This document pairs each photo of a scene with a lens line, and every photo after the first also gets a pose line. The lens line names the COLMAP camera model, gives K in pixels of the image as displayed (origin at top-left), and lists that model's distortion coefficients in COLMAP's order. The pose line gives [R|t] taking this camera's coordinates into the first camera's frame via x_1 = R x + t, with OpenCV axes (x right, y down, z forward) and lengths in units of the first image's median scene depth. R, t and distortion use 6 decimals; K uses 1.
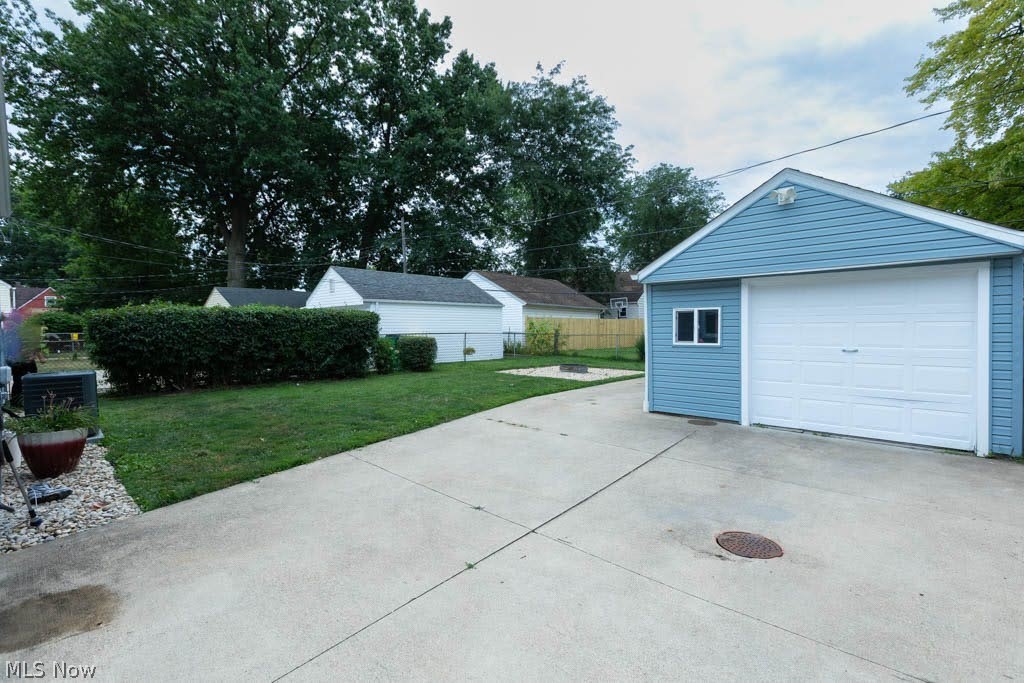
lens RADIAL K [[462.5, 0, 509.4], [0, 462.5, 343.2], [0, 0, 1]] dist [0.001823, -0.000230]
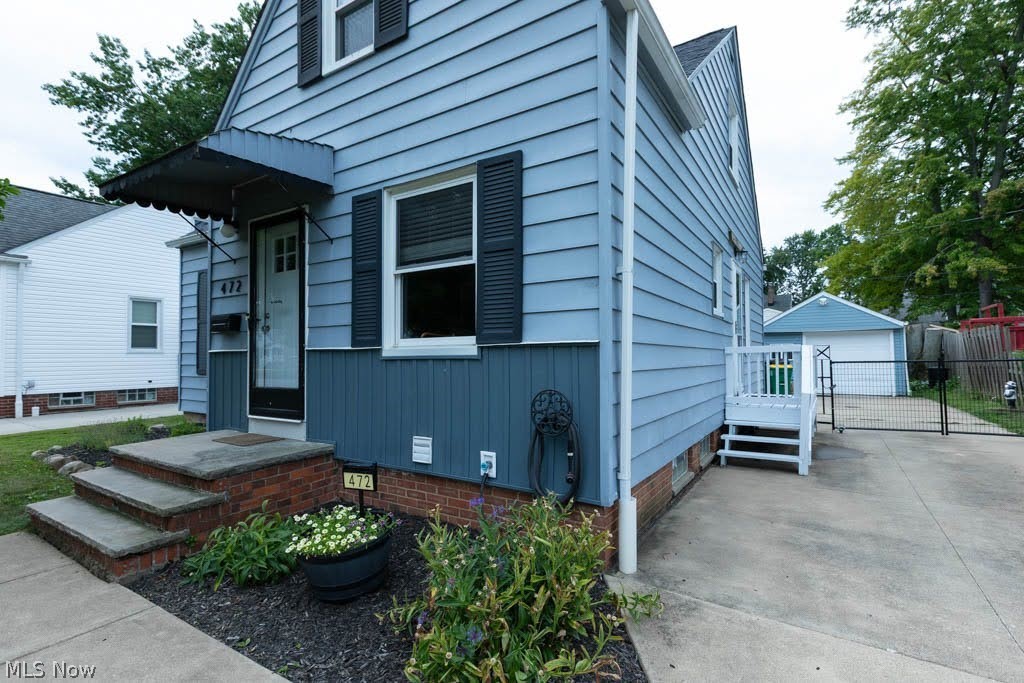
lens RADIAL K [[484.1, 0, 522.3], [0, 484.1, 343.6], [0, 0, 1]] dist [0.002839, -0.000472]
pose [[0.978865, 0.004405, 0.204458, -0.548690], [0.007035, 0.998451, -0.055191, 0.018415], [-0.204384, 0.055463, 0.977318, -0.440851]]
